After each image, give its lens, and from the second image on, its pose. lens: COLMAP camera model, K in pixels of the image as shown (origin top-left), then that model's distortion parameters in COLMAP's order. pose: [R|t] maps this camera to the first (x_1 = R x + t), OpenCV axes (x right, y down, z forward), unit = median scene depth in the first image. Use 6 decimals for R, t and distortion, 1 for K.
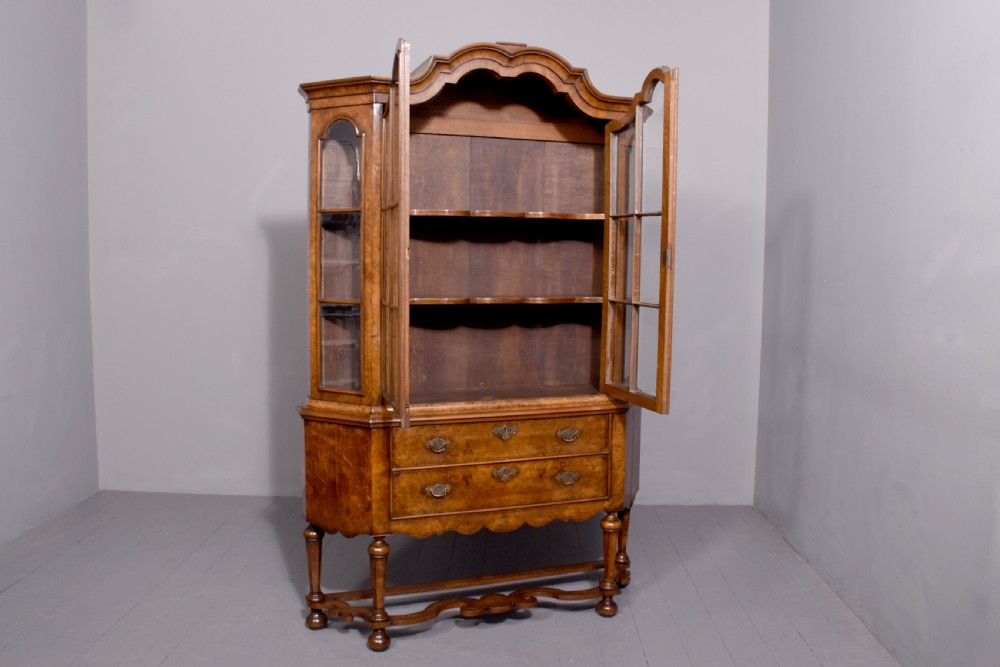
lens RADIAL K [[832.8, 0, 497.1], [0, 832.8, 326.4], [0, 0, 1]] dist [-0.124180, 0.072514]
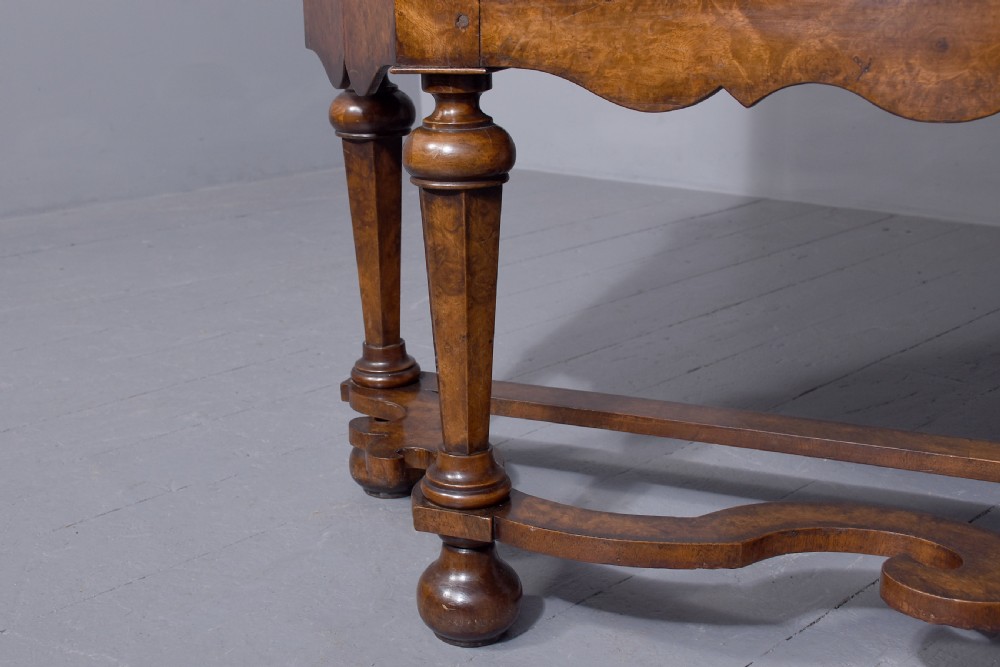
lens RADIAL K [[1263.7, 0, 476.6], [0, 1263.7, 300.2], [0, 0, 1]] dist [0.100384, 0.000000]
pose [[0.728178, 0.146737, -0.669497, 0.072614], [-0.040844, 0.984368, 0.171325, 0.246975], [0.684170, -0.097410, 0.722788, 0.756613]]
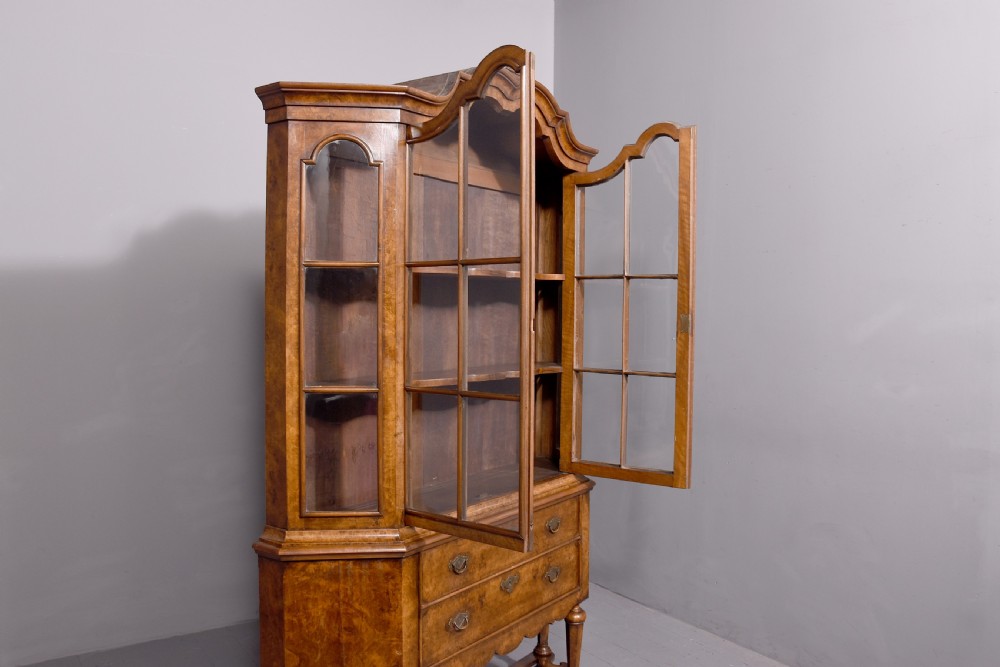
lens RADIAL K [[832.8, 0, 503.3], [0, 832.8, 334.8], [0, 0, 1]] dist [-0.124180, 0.072514]
pose [[0.818158, -0.022853, 0.574539, -0.471598], [0.051375, 0.998119, -0.033459, -0.044897], [-0.572693, 0.056892, 0.817793, 0.317508]]
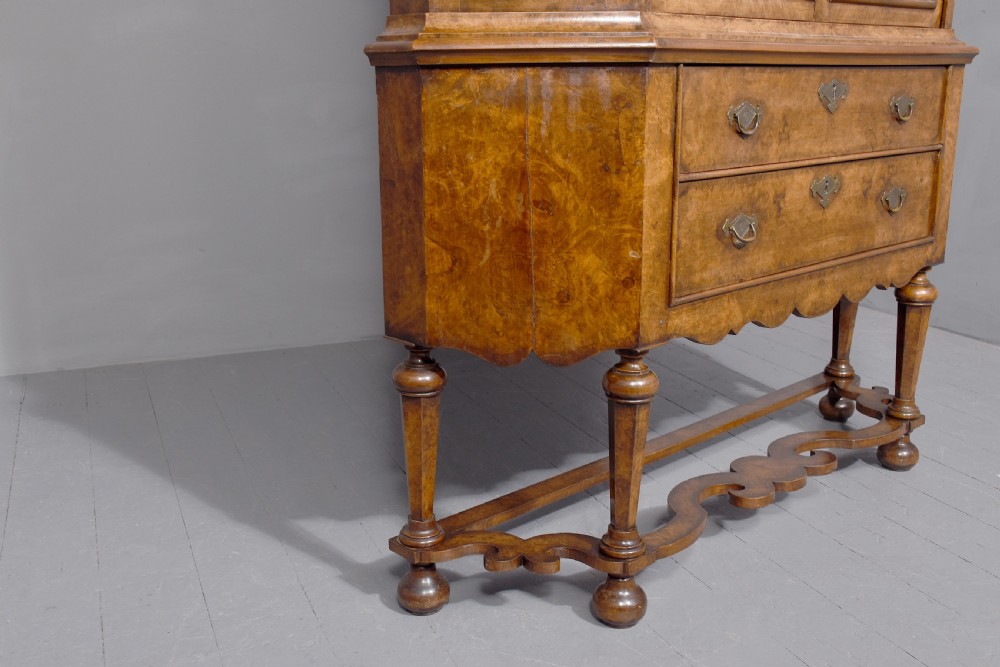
lens RADIAL K [[1024.9, 0, 502.2], [0, 1024.9, 322.9], [0, 0, 1]] dist [0.035590, 0.000000]
pose [[0.913716, -0.108501, 0.391600, -0.390107], [0.048204, 0.985830, 0.160671, 0.152422], [-0.403484, -0.127930, 0.905999, 0.554483]]
